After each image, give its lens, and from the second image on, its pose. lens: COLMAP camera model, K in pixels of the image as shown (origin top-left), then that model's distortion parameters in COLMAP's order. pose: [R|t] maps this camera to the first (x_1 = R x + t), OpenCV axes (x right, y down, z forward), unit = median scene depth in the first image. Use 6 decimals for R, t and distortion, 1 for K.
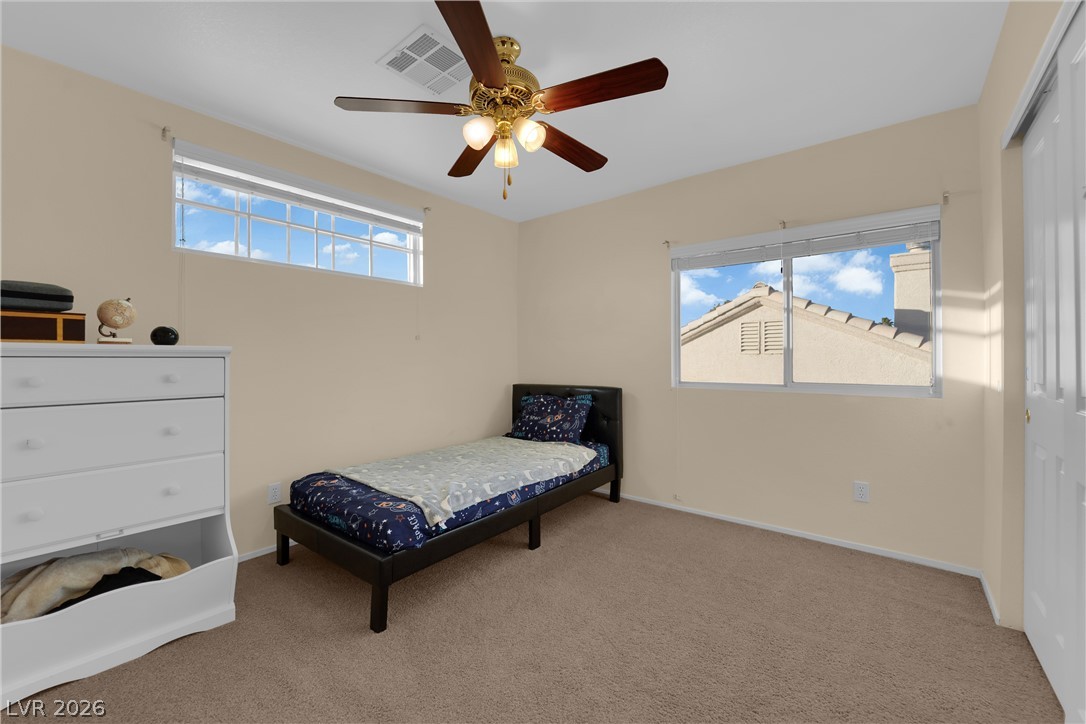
lens RADIAL K [[435.7, 0, 544.3], [0, 435.7, 356.9], [0, 0, 1]] dist [-0.008952, -0.004043]
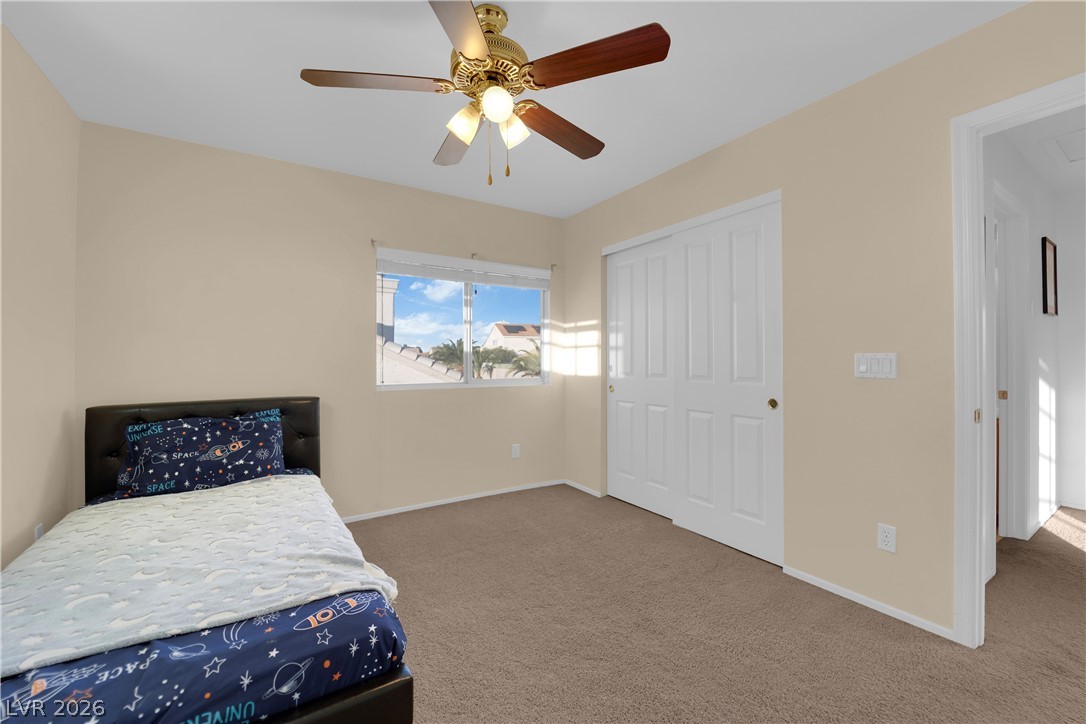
lens RADIAL K [[435.7, 0, 544.3], [0, 435.7, 356.9], [0, 0, 1]] dist [-0.008952, -0.004043]
pose [[0.323200, 0.004964, 0.946318, -0.494858], [0.000146, 0.999986, -0.005296, -0.000306], [-0.946331, 0.001850, 0.323195, 0.327543]]
